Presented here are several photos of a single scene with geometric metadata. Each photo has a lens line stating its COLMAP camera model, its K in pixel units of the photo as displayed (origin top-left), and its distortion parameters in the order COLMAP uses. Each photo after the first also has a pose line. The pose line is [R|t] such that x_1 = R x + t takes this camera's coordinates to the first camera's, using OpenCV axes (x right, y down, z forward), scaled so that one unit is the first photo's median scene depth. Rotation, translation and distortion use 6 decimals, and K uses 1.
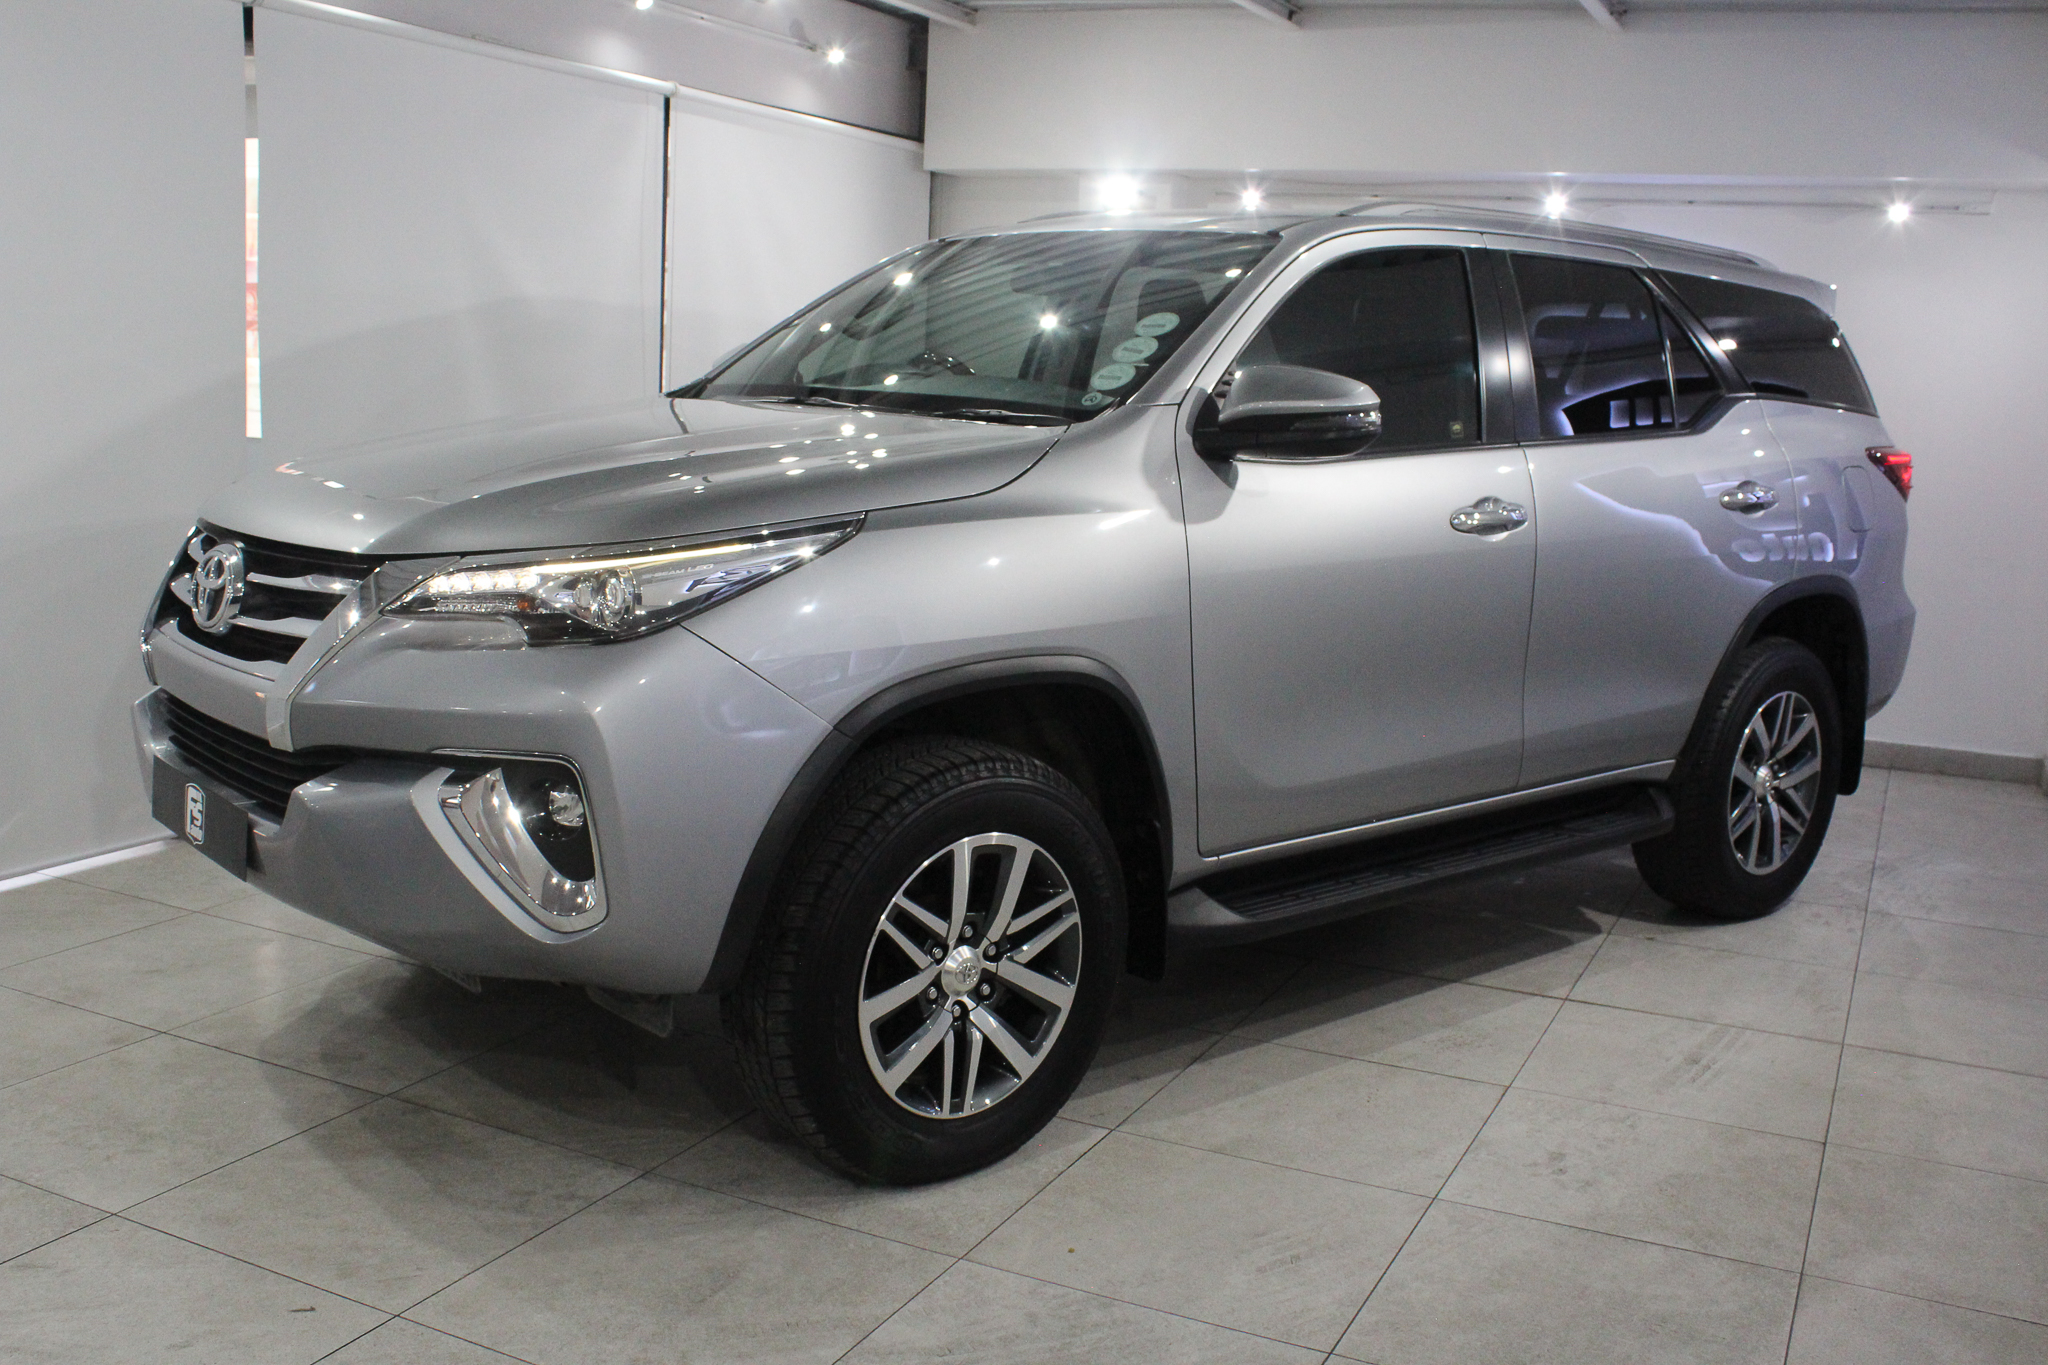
lens RADIAL K [[1995.1, 0, 1024.0], [0, 1995.1, 682.5], [0, 0, 1]] dist [-0.111299, 0.023619]
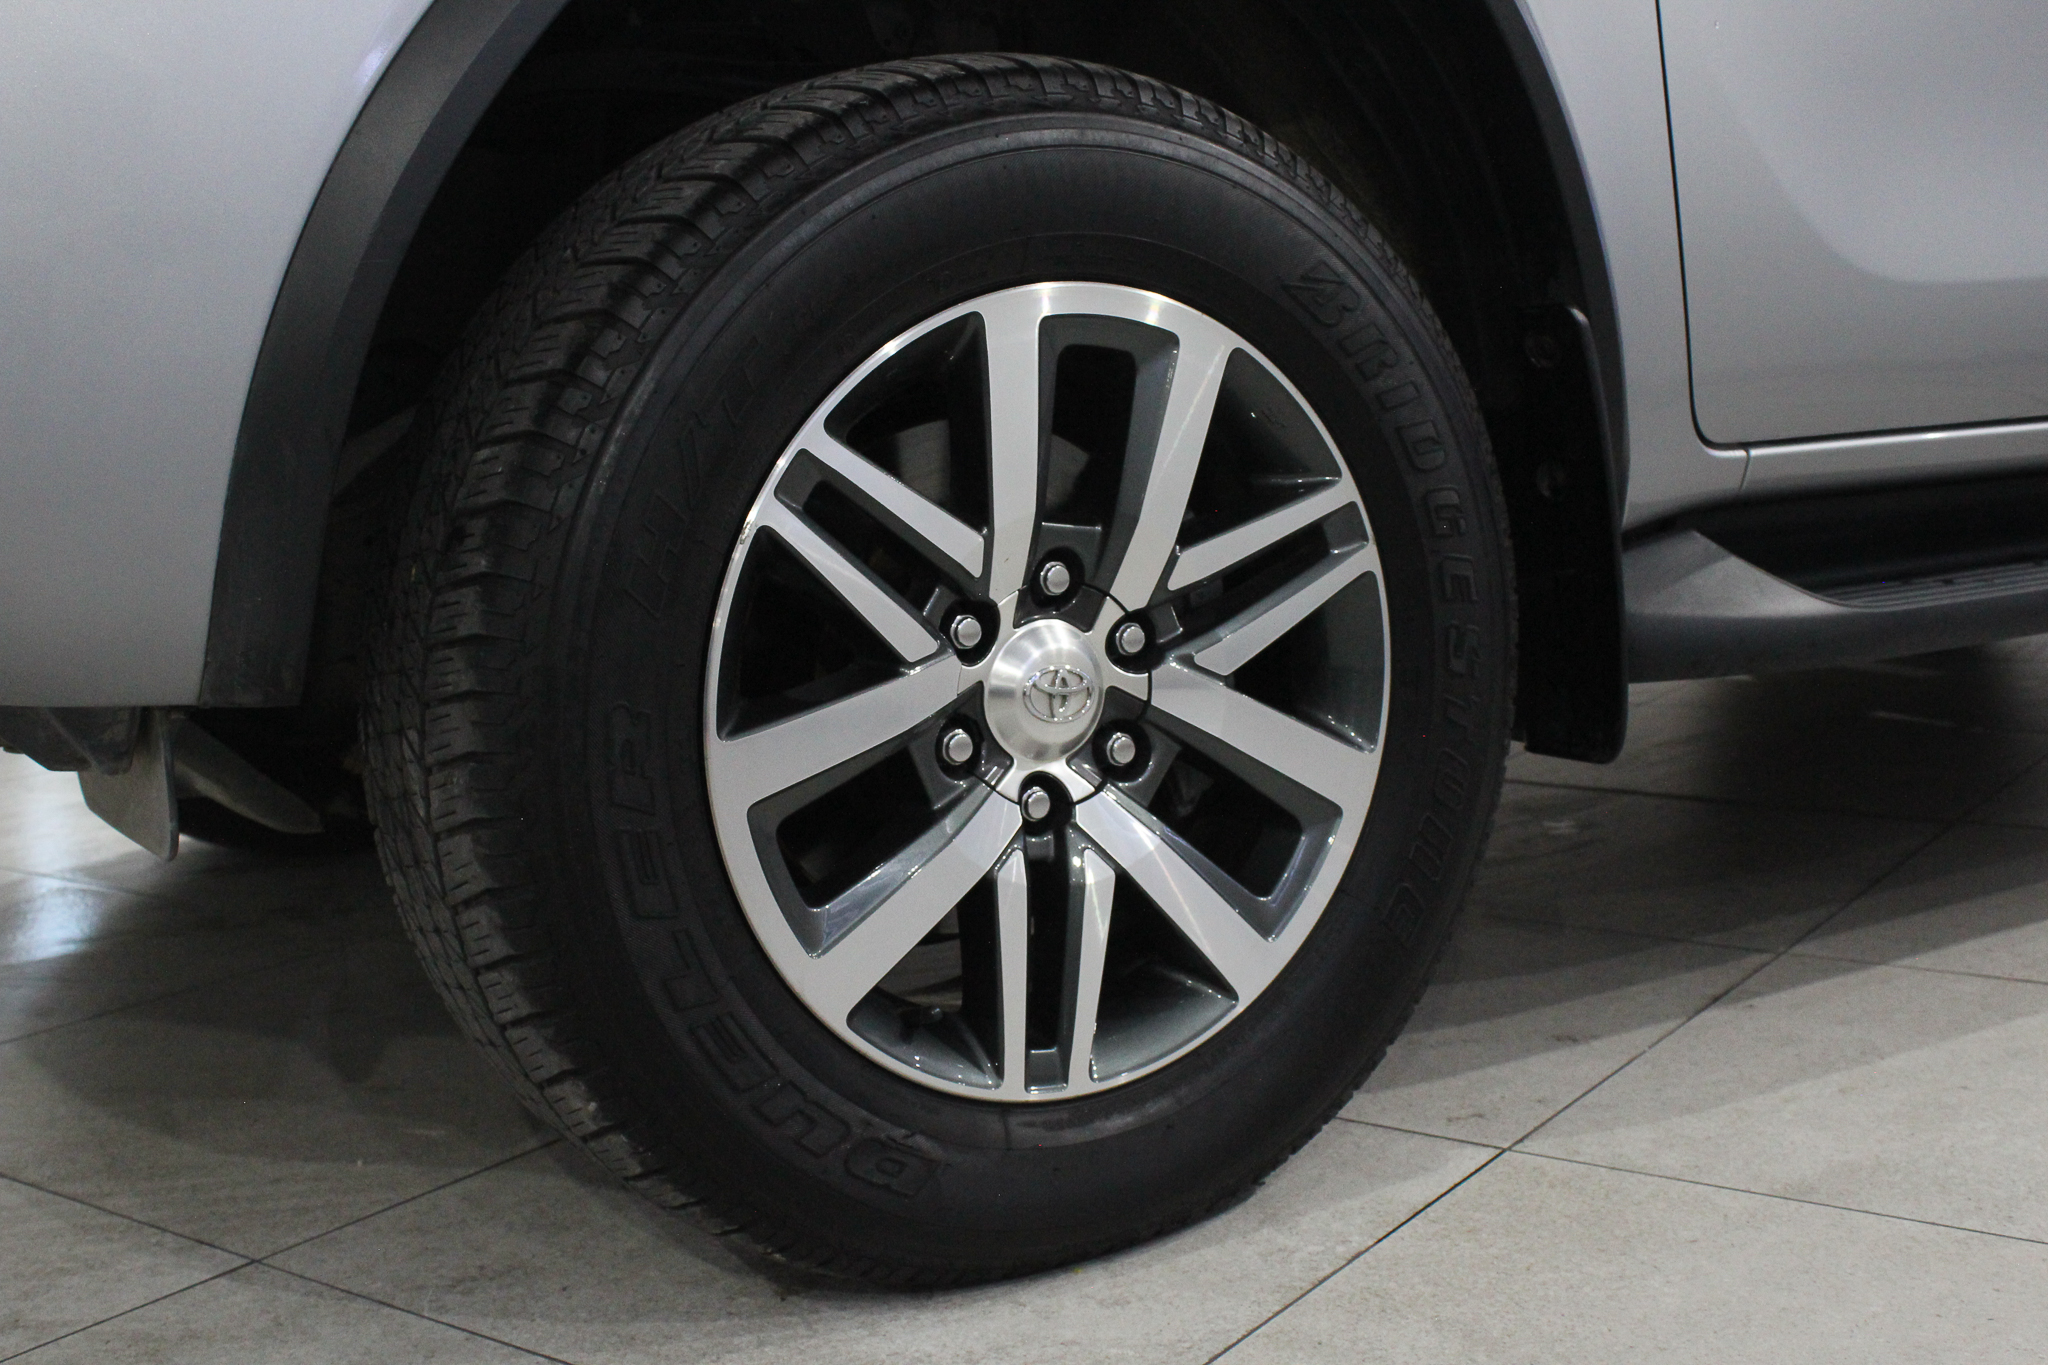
lens RADIAL K [[2479.5, 0, 1024.0], [0, 2479.5, 682.5], [0, 0, 1]] dist [-0.060526, 0.002173]
pose [[0.984601, -0.048827, -0.167860, 0.040576], [0.045431, 0.998679, -0.024013, 0.154081], [0.168810, 0.016017, 0.985518, 0.554571]]
